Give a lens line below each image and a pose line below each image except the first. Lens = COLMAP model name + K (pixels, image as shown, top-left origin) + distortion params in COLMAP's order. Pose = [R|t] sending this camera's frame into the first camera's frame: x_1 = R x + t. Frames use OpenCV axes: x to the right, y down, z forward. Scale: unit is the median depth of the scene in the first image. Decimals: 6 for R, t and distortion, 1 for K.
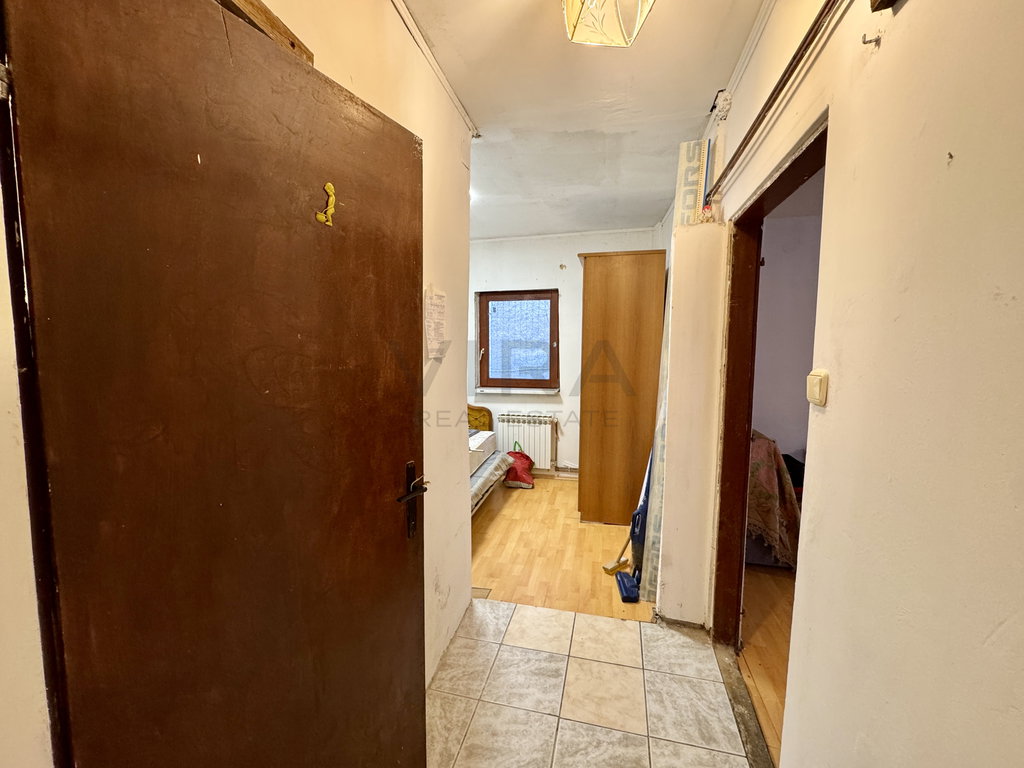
lens RADIAL K [[408.3, 0, 509.9], [0, 408.3, 383.7], [0, 0, 1]] dist [0.000054, 0.000161]
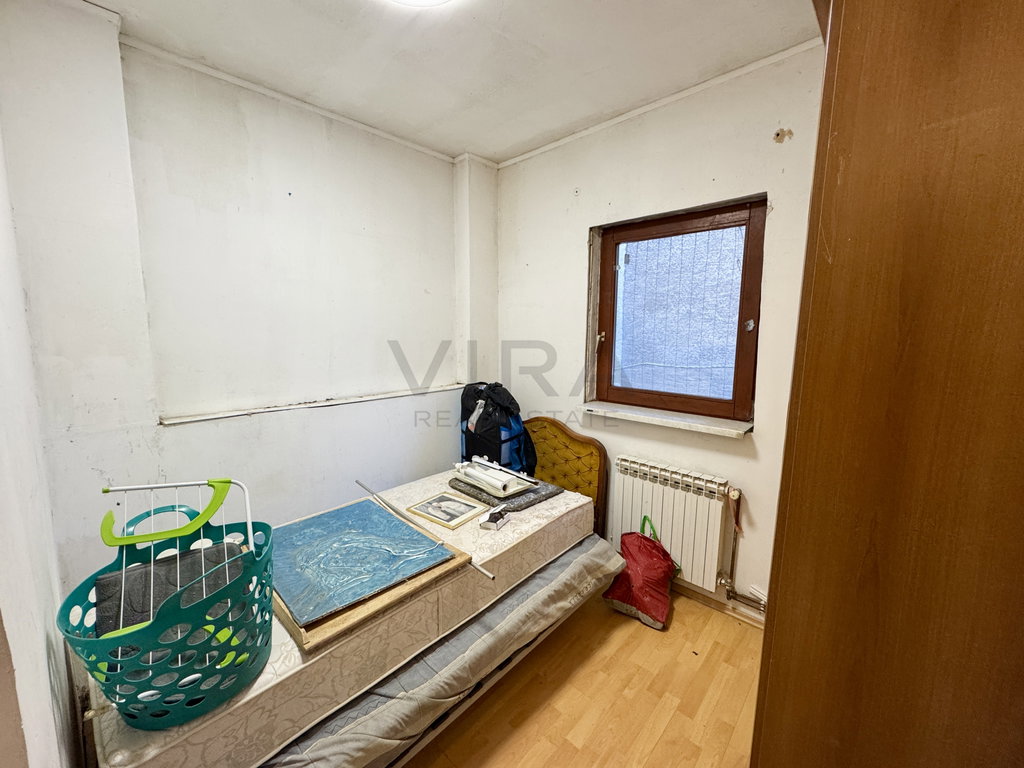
lens RADIAL K [[408.3, 0, 509.9], [0, 408.3, 383.7], [0, 0, 1]] dist [0.000054, 0.000161]
pose [[0.866563, 0.072452, -0.493781, 0.108608], [-0.047026, 0.996858, 0.063740, -0.048272], [0.496848, -0.032014, 0.867247, 0.481377]]
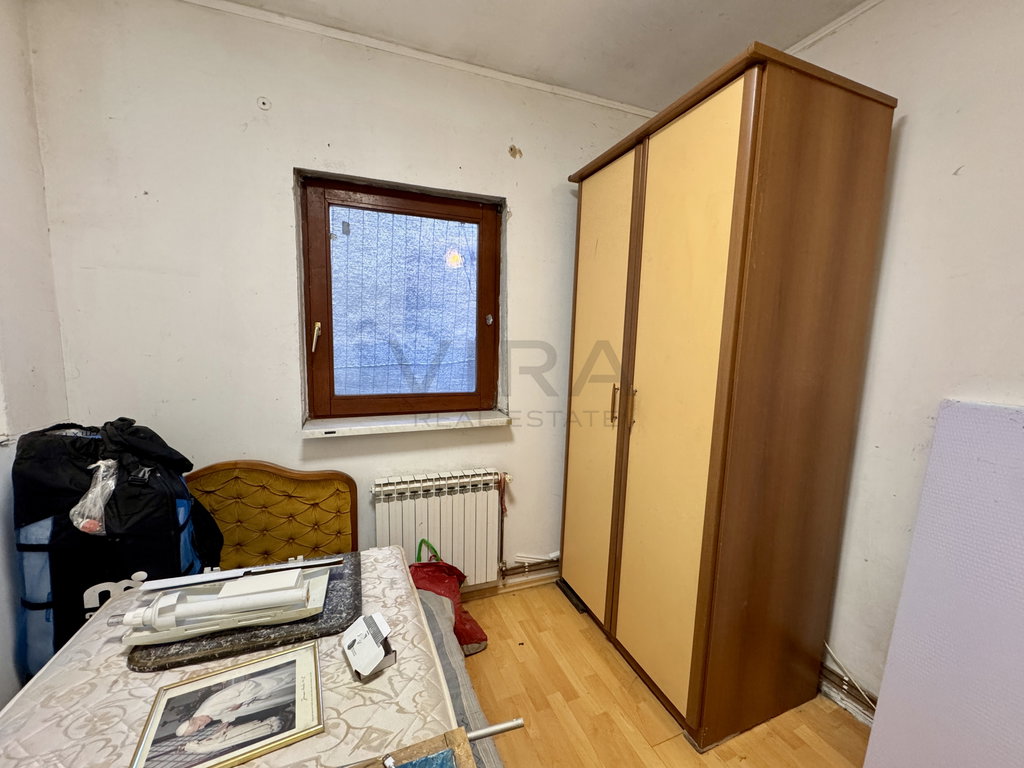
lens RADIAL K [[408.3, 0, 509.9], [0, 408.3, 383.7], [0, 0, 1]] dist [0.000054, 0.000161]
pose [[0.819240, -0.045331, 0.571656, -0.150615], [0.028518, 0.998858, 0.038338, -0.038545], [-0.572741, -0.015105, 0.819597, 0.596985]]
